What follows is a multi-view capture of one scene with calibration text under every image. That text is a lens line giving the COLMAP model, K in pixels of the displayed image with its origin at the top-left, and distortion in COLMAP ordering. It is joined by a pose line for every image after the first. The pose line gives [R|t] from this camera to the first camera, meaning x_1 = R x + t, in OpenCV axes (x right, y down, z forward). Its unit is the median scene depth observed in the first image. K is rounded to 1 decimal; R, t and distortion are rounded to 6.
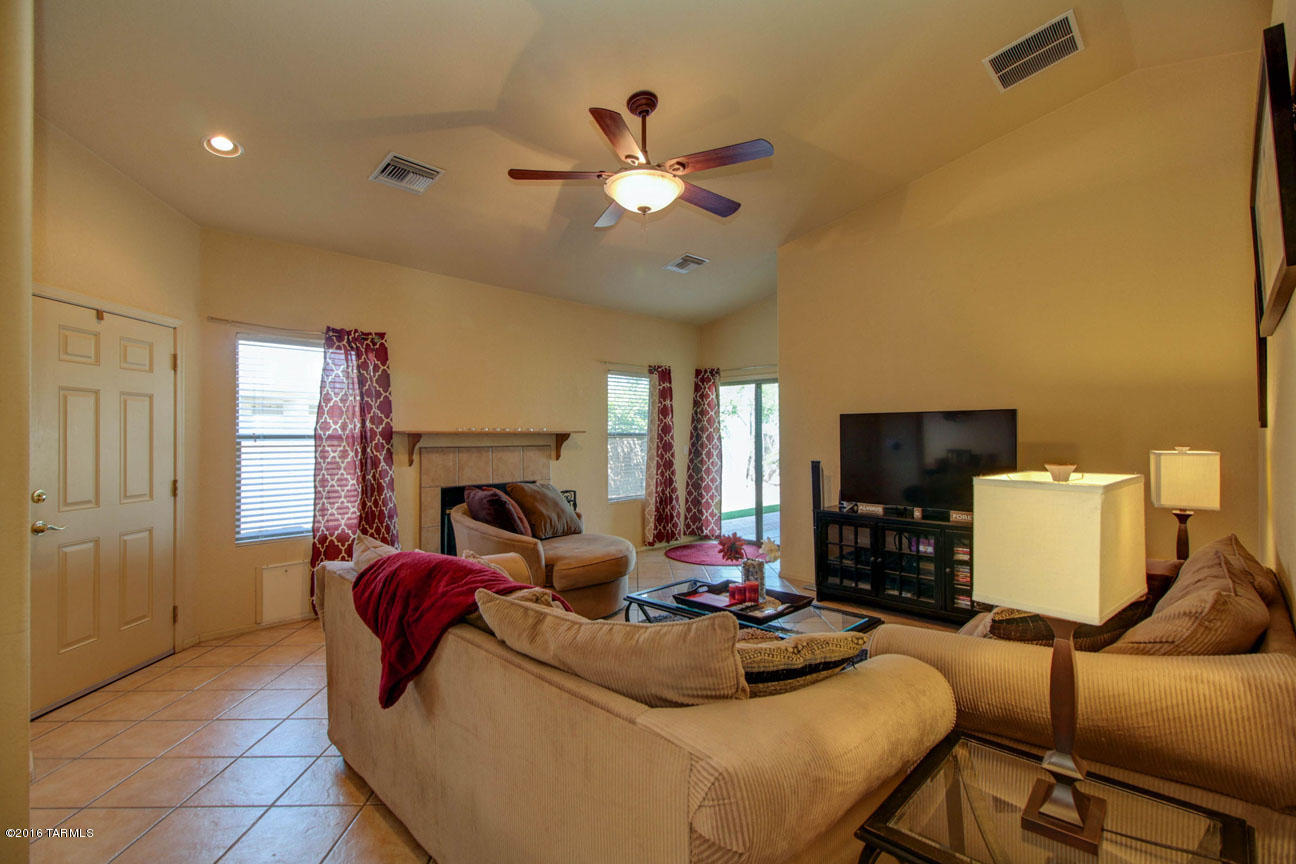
lens RADIAL K [[593.6, 0, 642.3], [0, 593.6, 432.7], [0, 0, 1]] dist [0.010258, -0.003787]
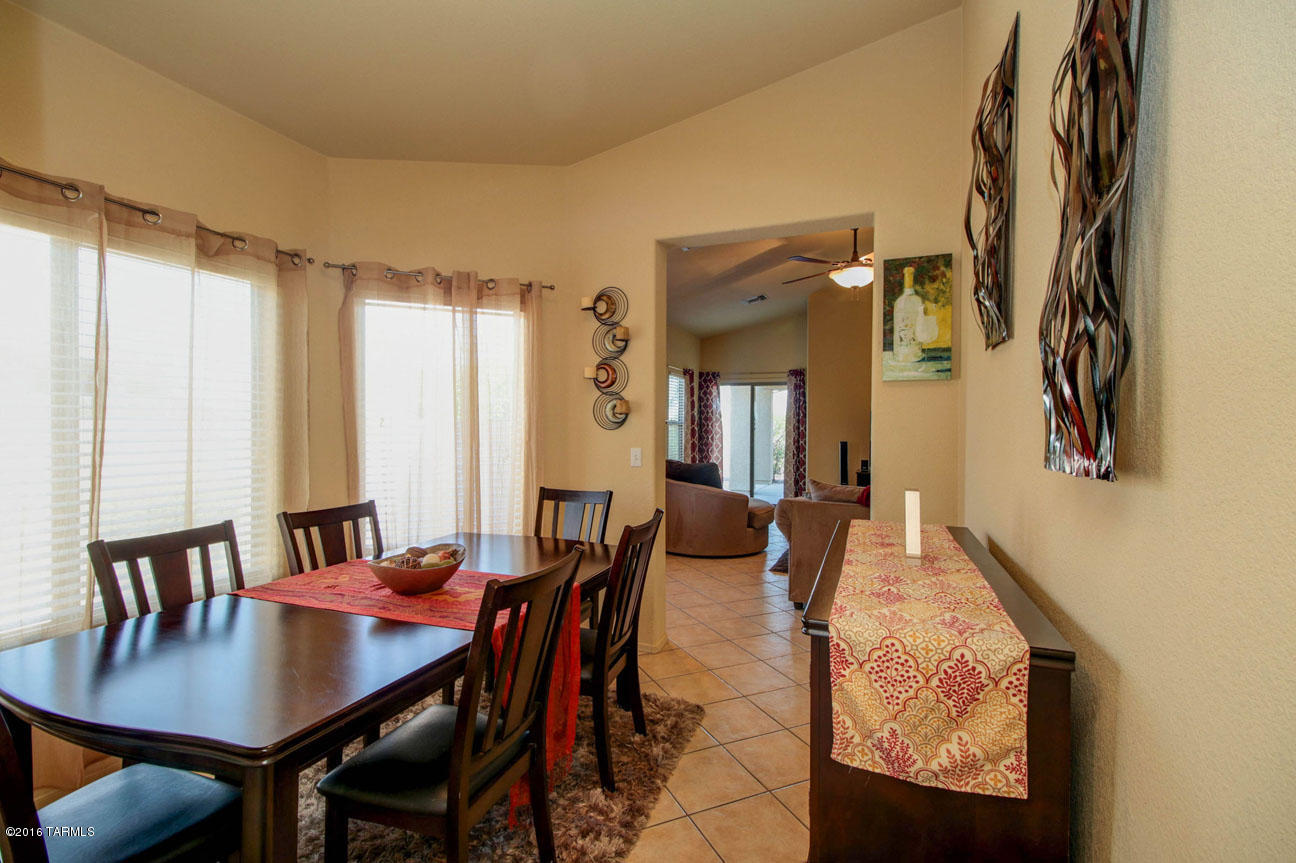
lens RADIAL K [[593.6, 0, 643.4], [0, 593.6, 429.0], [0, 0, 1]] dist [0.010258, -0.003787]
pose [[0.921818, 0.001673, 0.387620, -0.824136], [-0.008478, 0.999838, 0.015848, -0.005459], [-0.387531, -0.017895, 0.921683, -0.209935]]
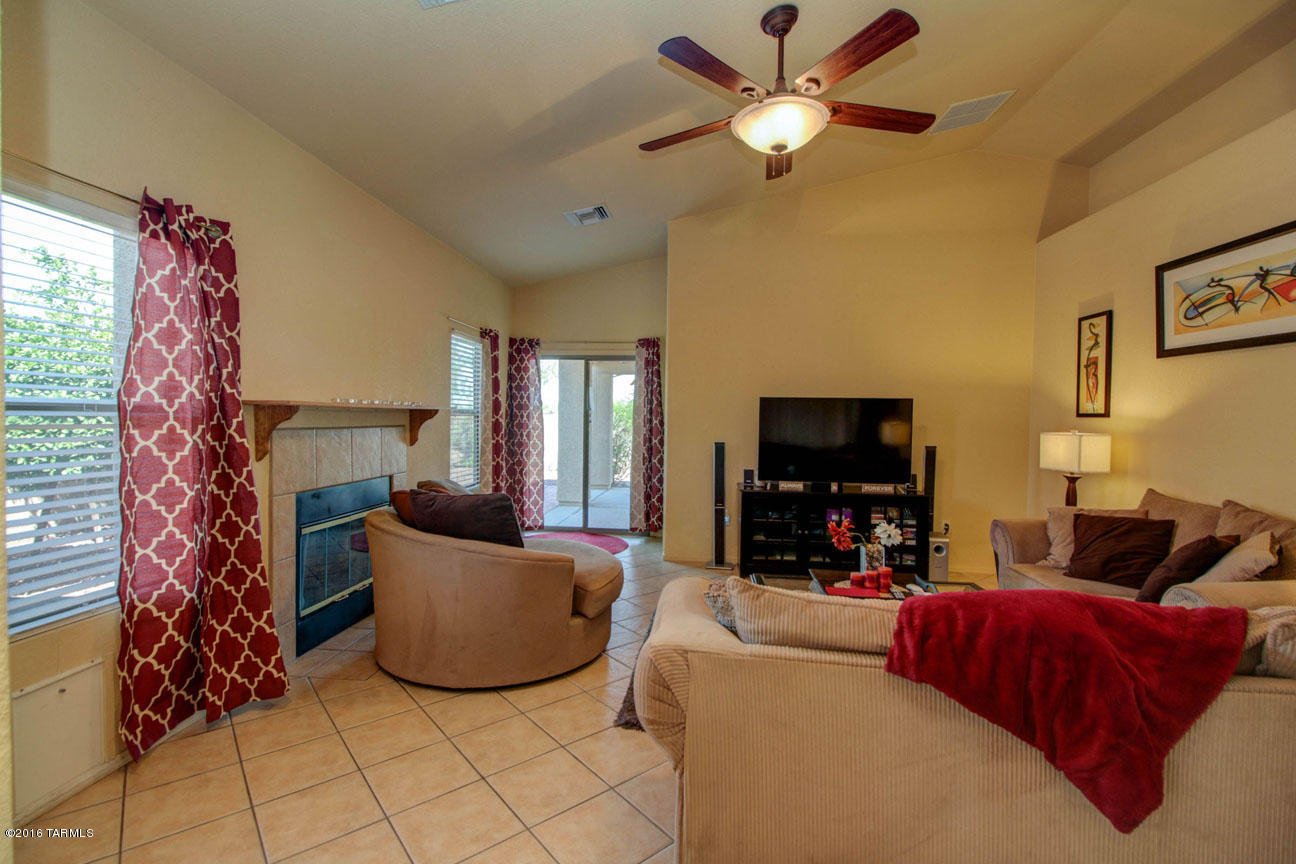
lens RADIAL K [[593.6, 0, 648.3], [0, 593.6, 435.3], [0, 0, 1]] dist [0.010258, -0.003787]
pose [[0.779223, -0.006565, 0.626713, -0.473923], [-0.018792, 0.999251, 0.033834, 0.003938], [-0.626465, -0.038141, 0.778516, 0.310278]]
